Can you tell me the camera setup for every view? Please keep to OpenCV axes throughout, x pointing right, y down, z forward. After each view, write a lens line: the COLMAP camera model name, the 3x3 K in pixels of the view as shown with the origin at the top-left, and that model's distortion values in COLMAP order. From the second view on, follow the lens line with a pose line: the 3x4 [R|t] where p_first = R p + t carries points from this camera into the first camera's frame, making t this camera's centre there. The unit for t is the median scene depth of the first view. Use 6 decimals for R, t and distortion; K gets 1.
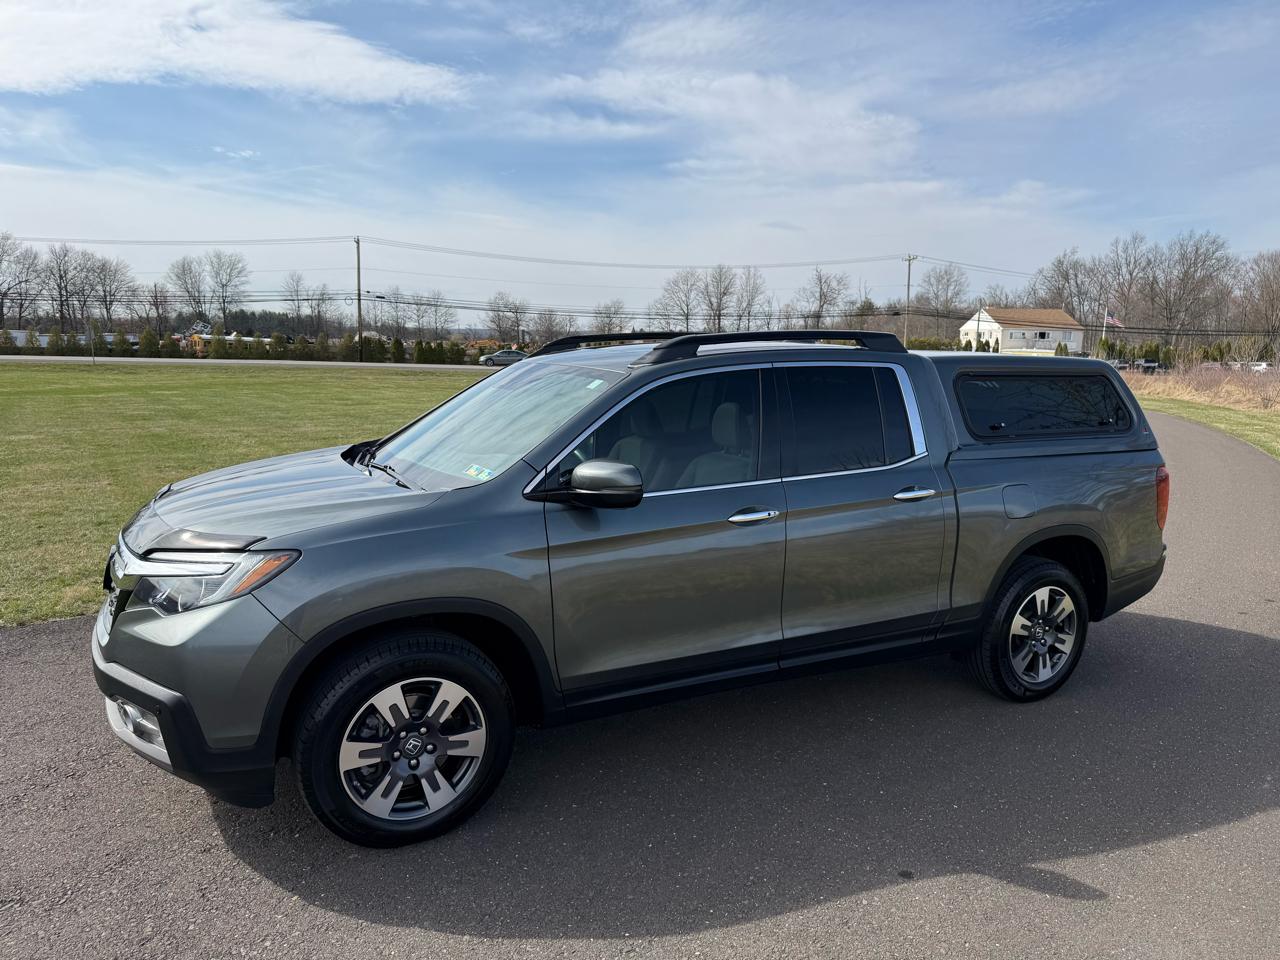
lens RADIAL K [[902.0, 0, 645.7], [0, 902.0, 488.0], [0, 0, 1]] dist [0.053247, -0.070748]
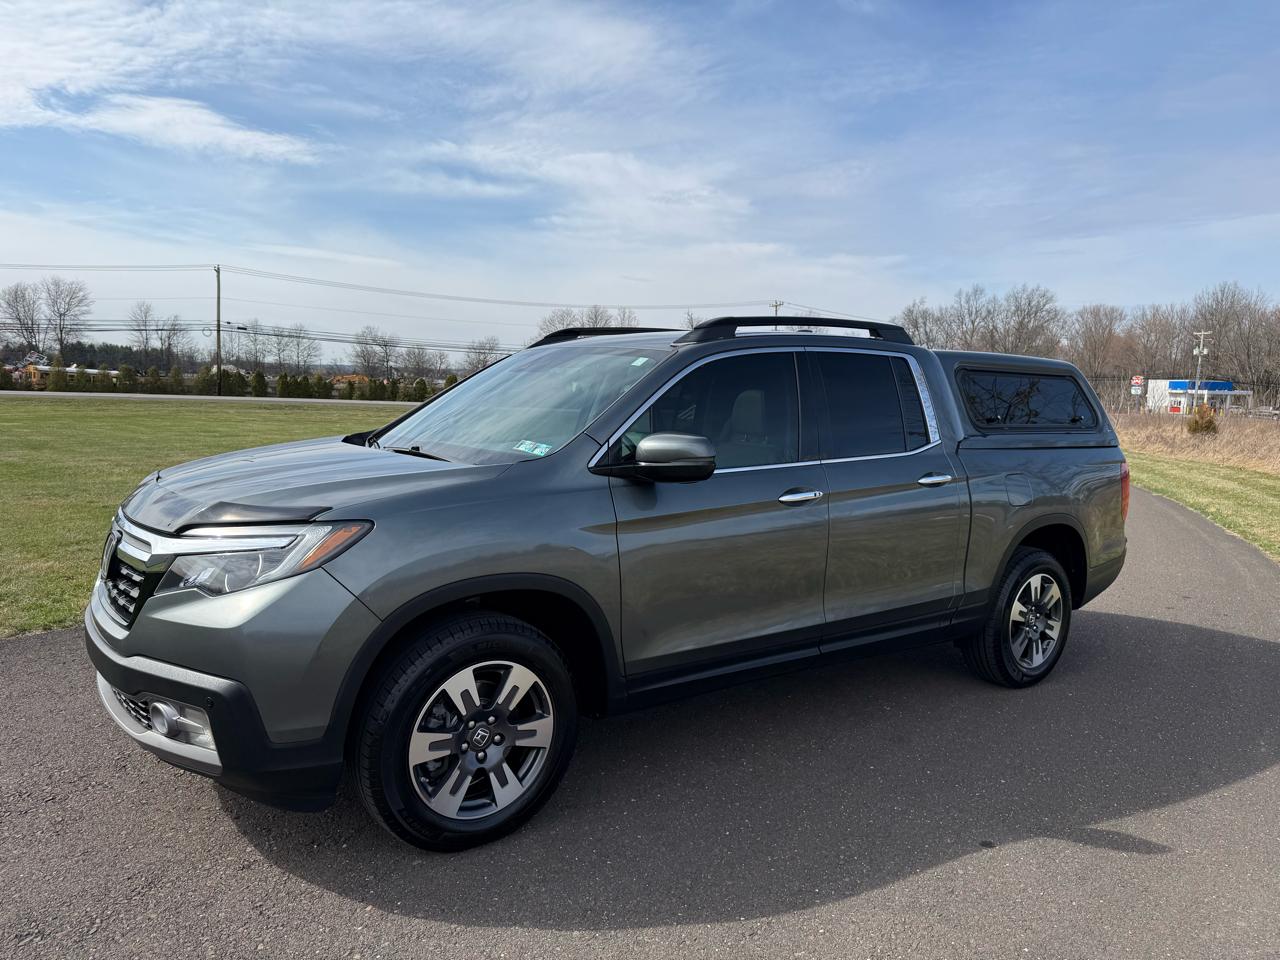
lens RADIAL K [[902.0, 0, 649.7], [0, 902.0, 490.6], [0, 0, 1]] dist [0.053247, -0.070748]
pose [[0.989166, -0.006630, 0.146649, -0.183641], [0.012686, 0.999103, -0.040402, 0.061066], [-0.146249, 0.041825, 0.988363, 0.044075]]
